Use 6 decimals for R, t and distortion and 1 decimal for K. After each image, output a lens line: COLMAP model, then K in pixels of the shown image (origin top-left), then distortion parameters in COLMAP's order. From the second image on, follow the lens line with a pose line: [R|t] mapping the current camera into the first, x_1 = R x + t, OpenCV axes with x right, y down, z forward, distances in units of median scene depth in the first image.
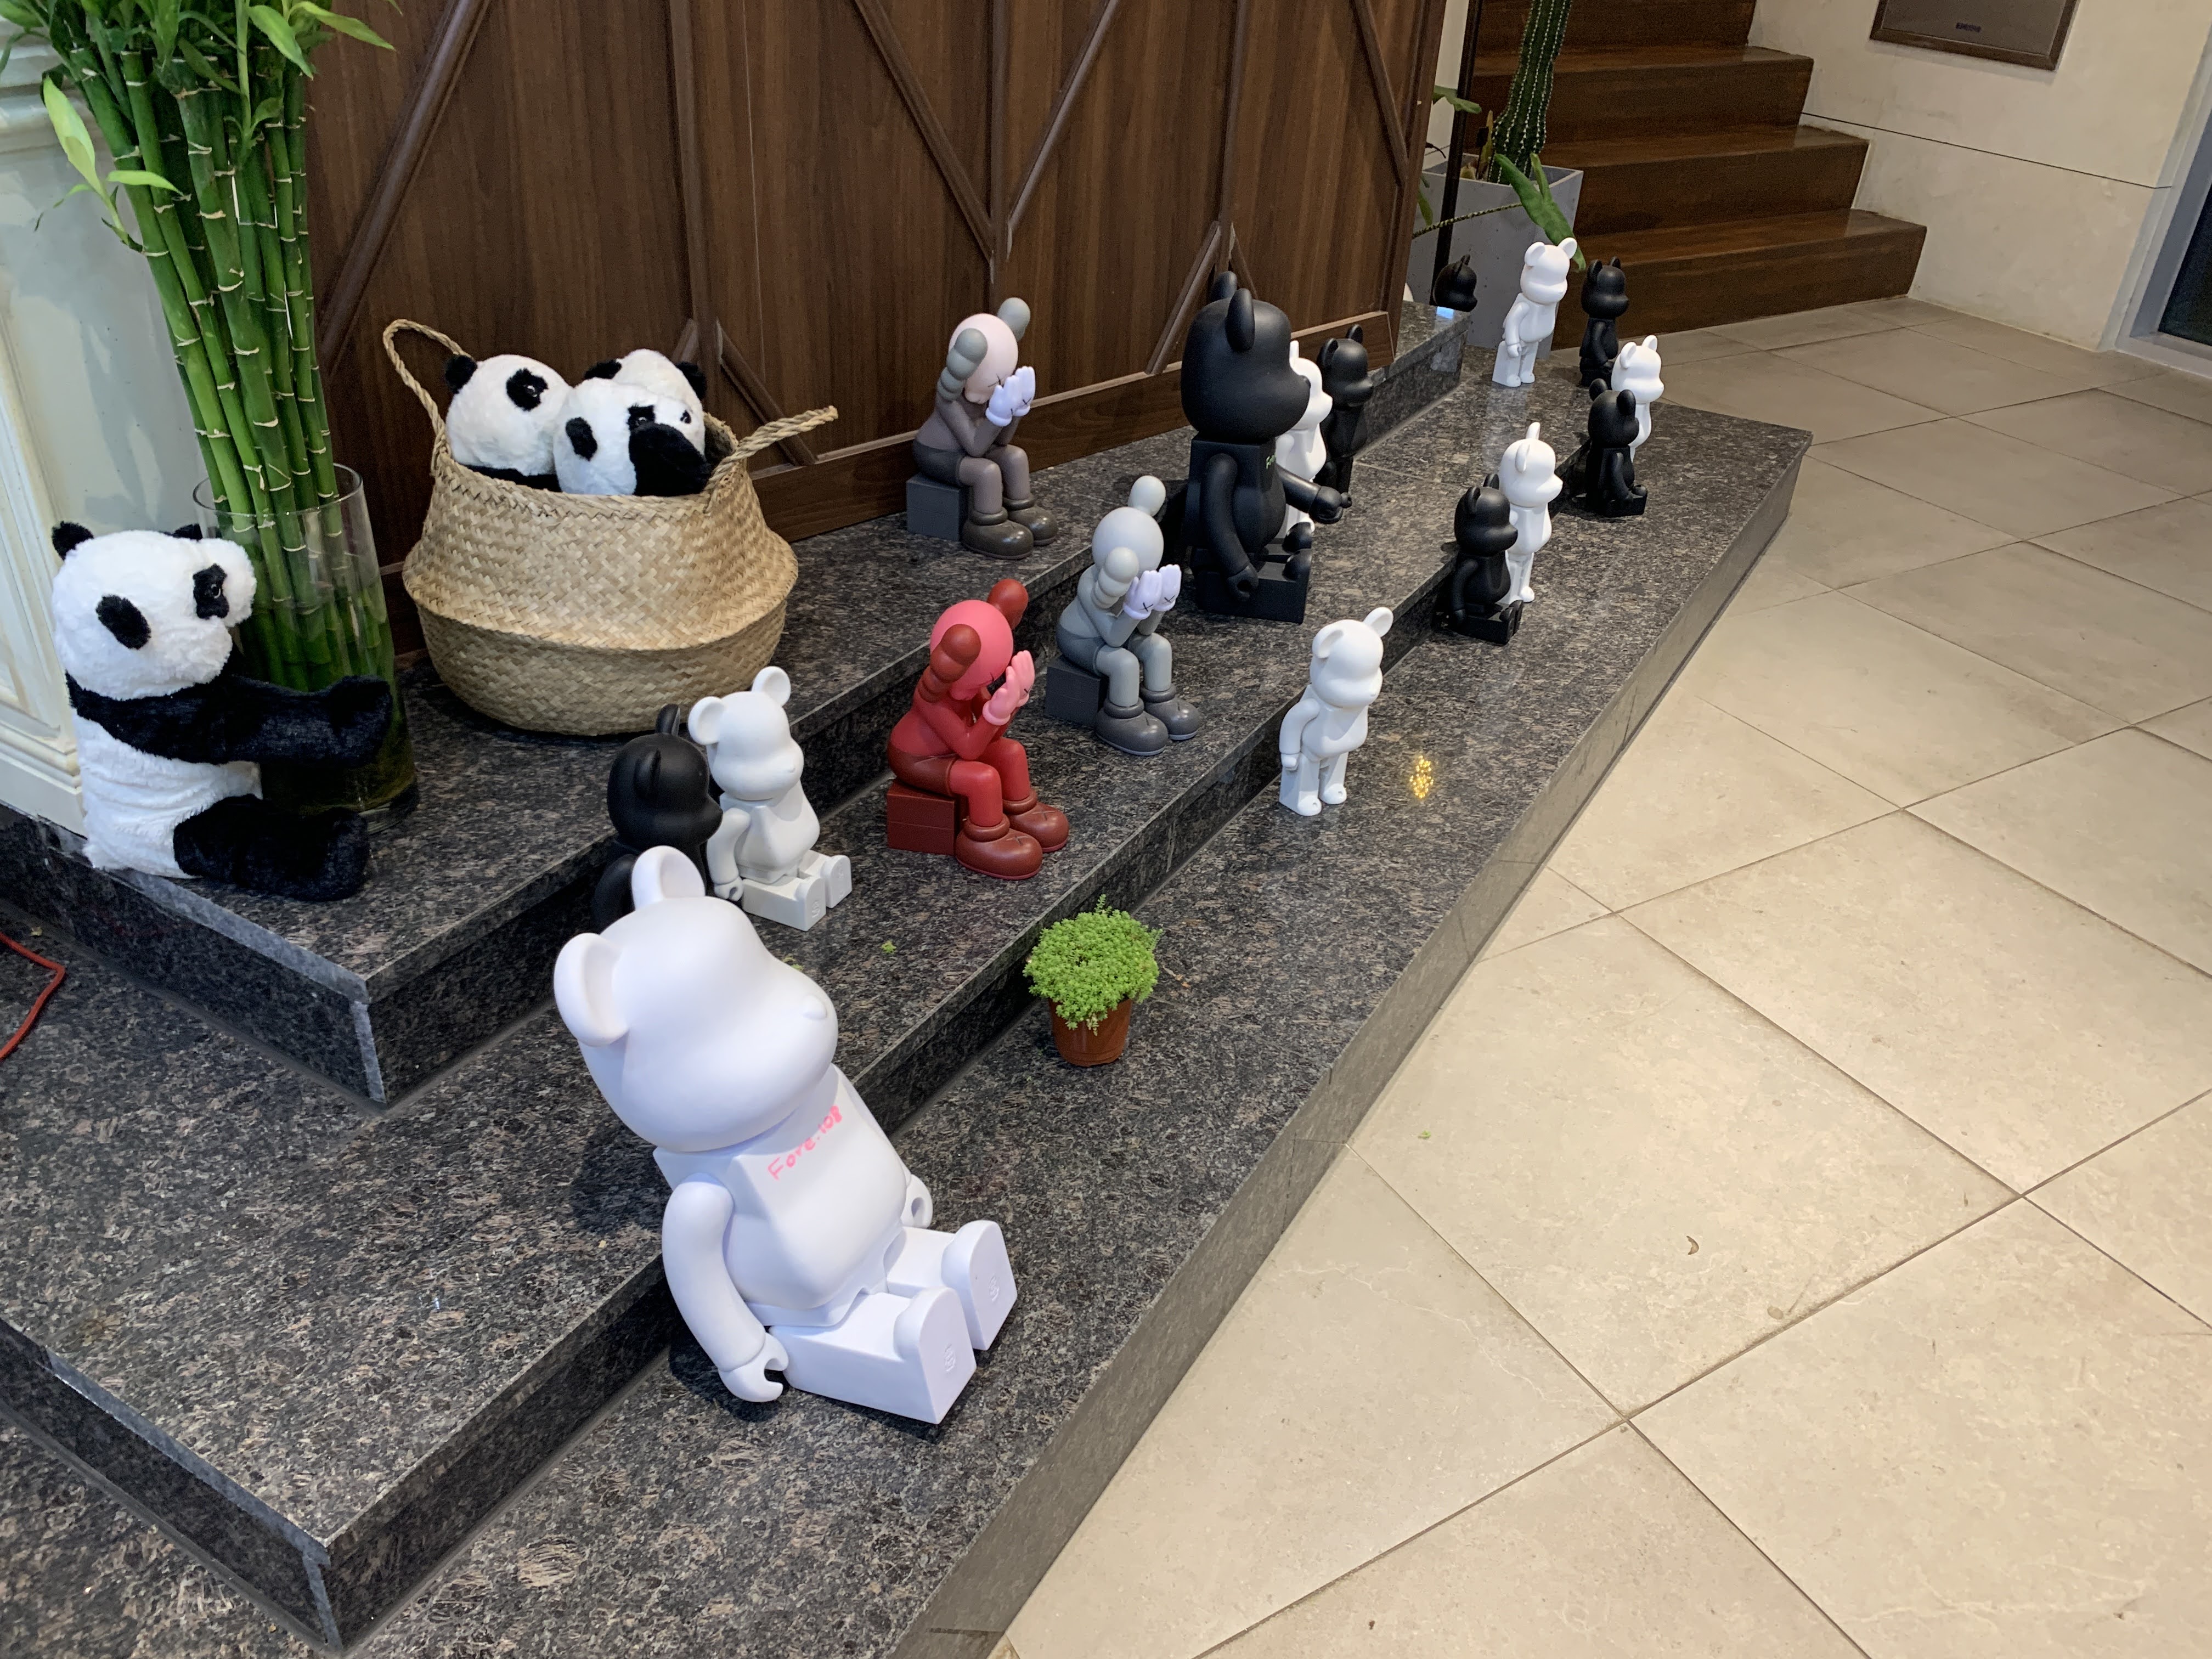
lens RADIAL K [[1680.1, 0, 1110.8], [0, 1680.1, 813.2], [0, 0, 1]] dist [0.051154, -0.065509]
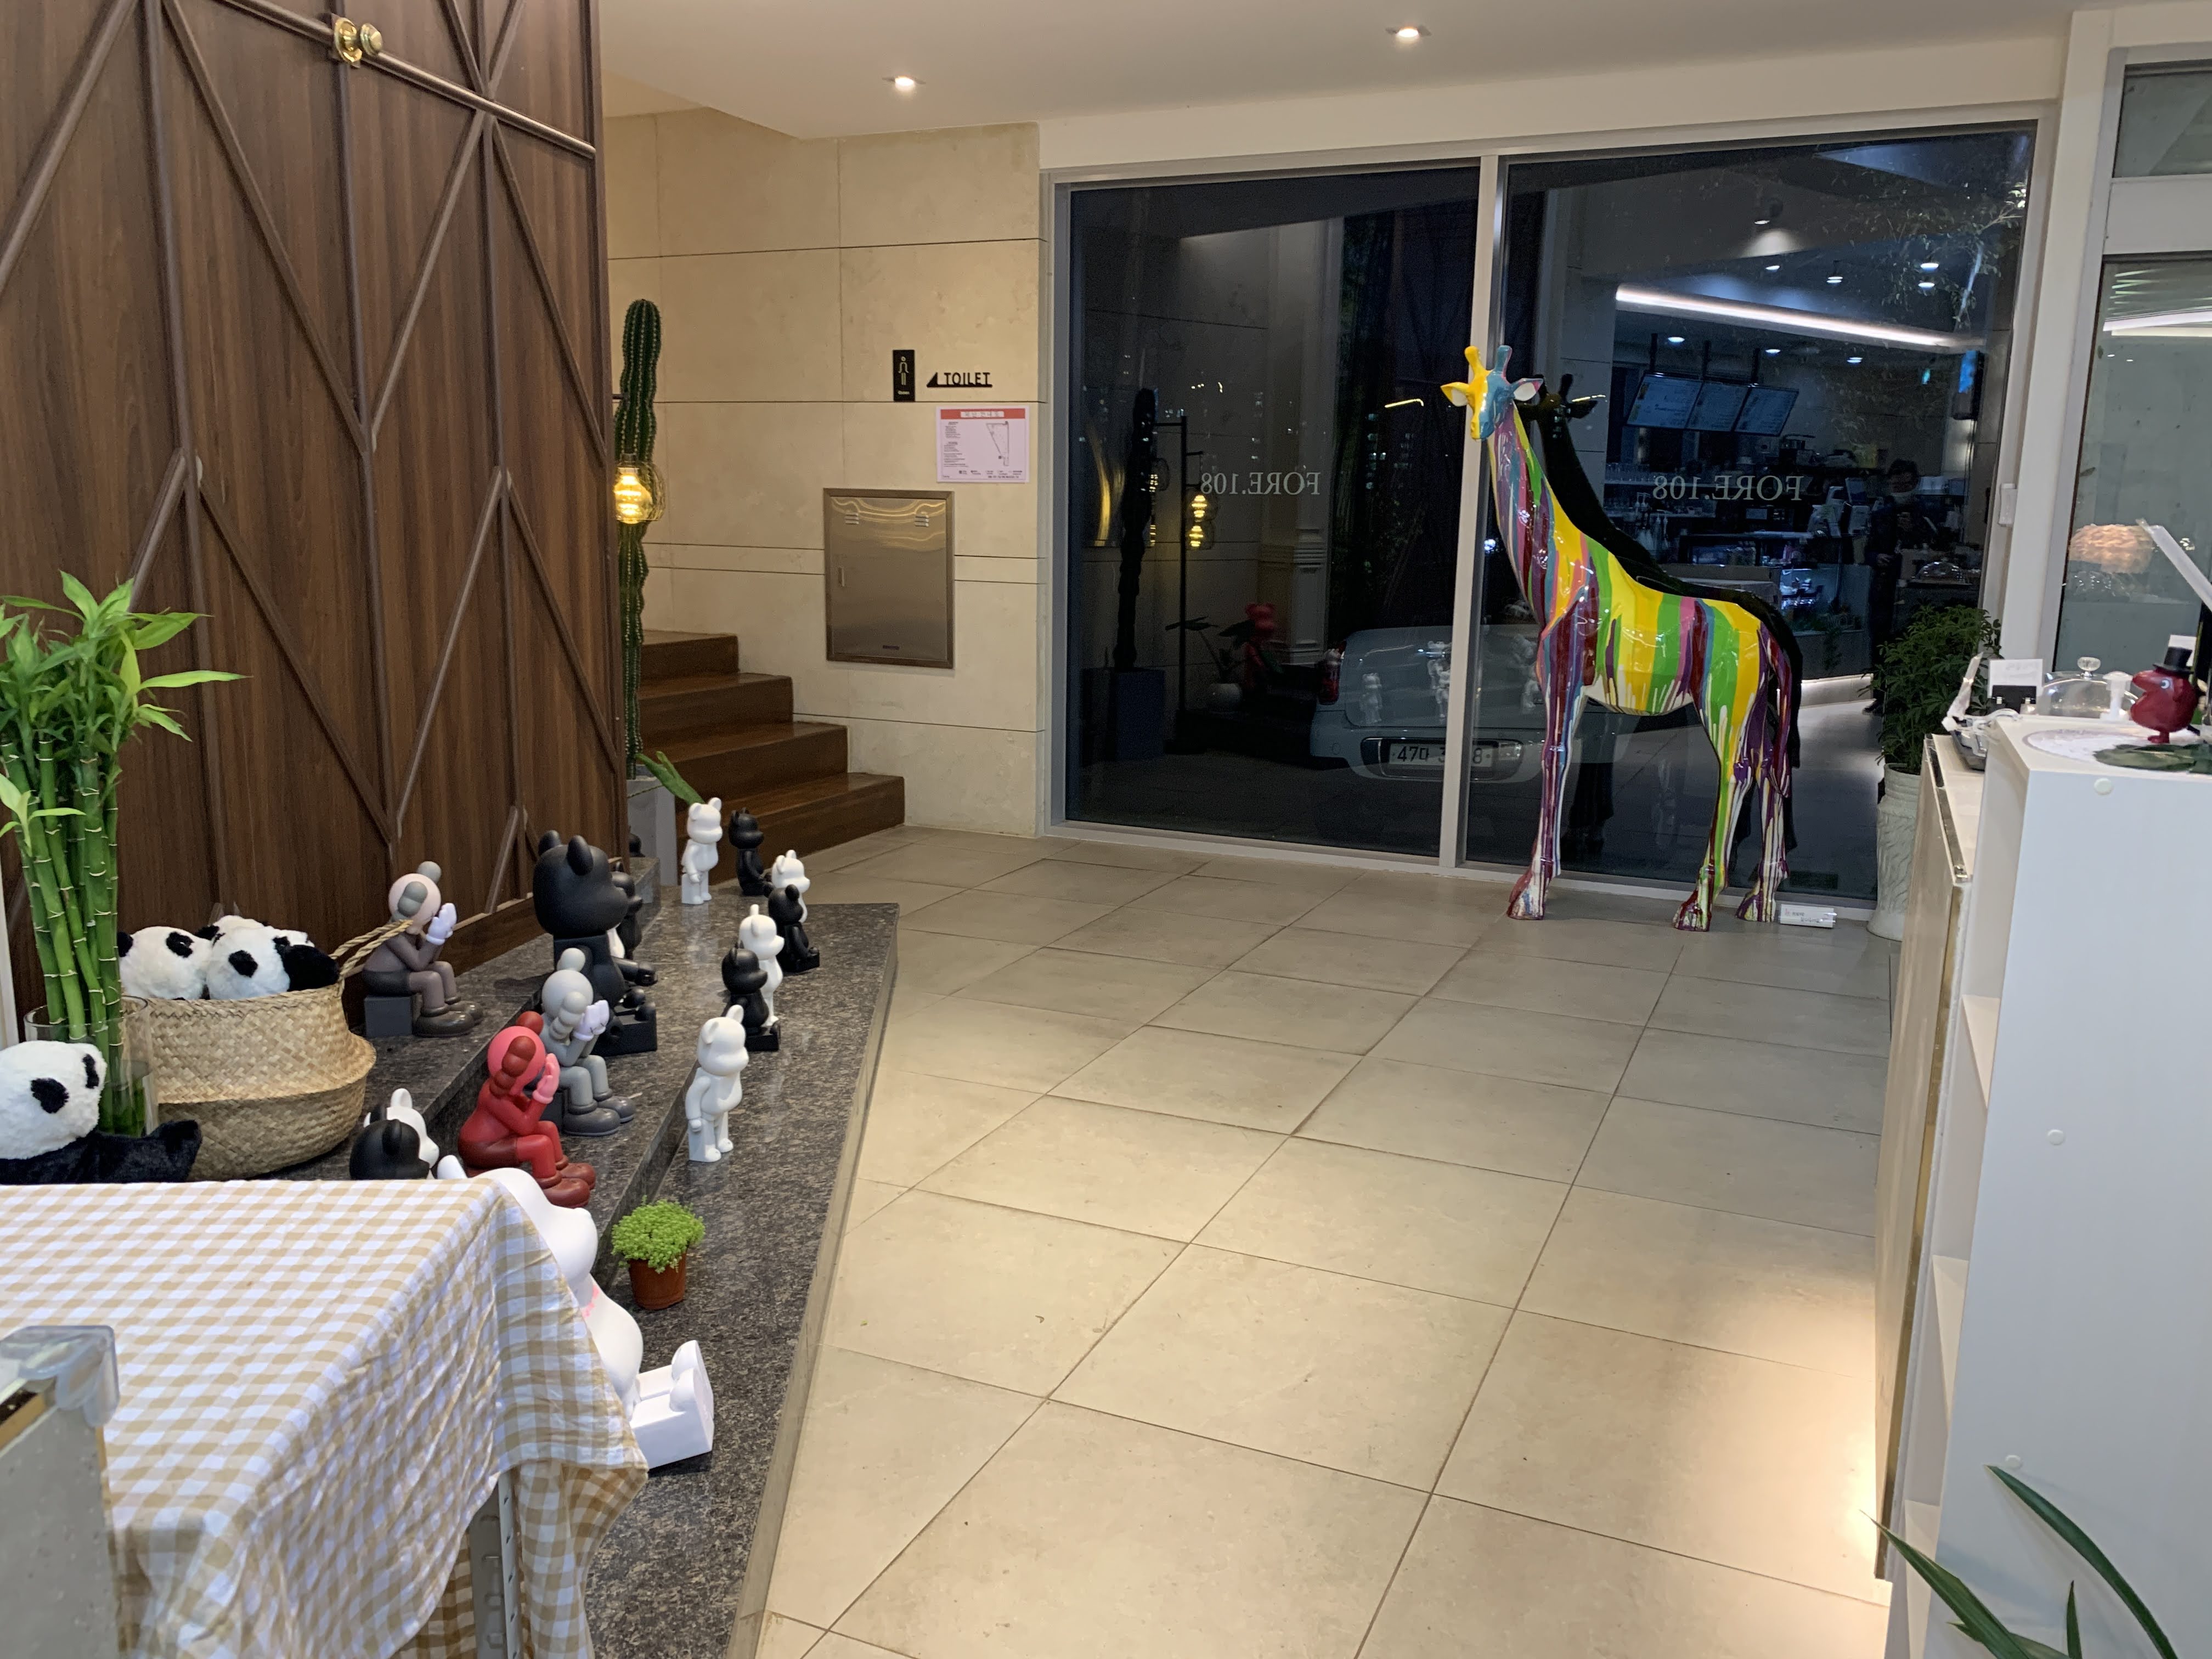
lens RADIAL K [[1689.5, 0, 1123.2], [0, 1689.5, 825.3], [0, 0, 1]] dist [0.028837, -0.027457]
pose [[0.818373, -0.140863, 0.557156, -0.361059], [0.320308, 0.916745, -0.238706, 0.194563], [-0.477146, 0.373812, 0.795359, -0.428388]]
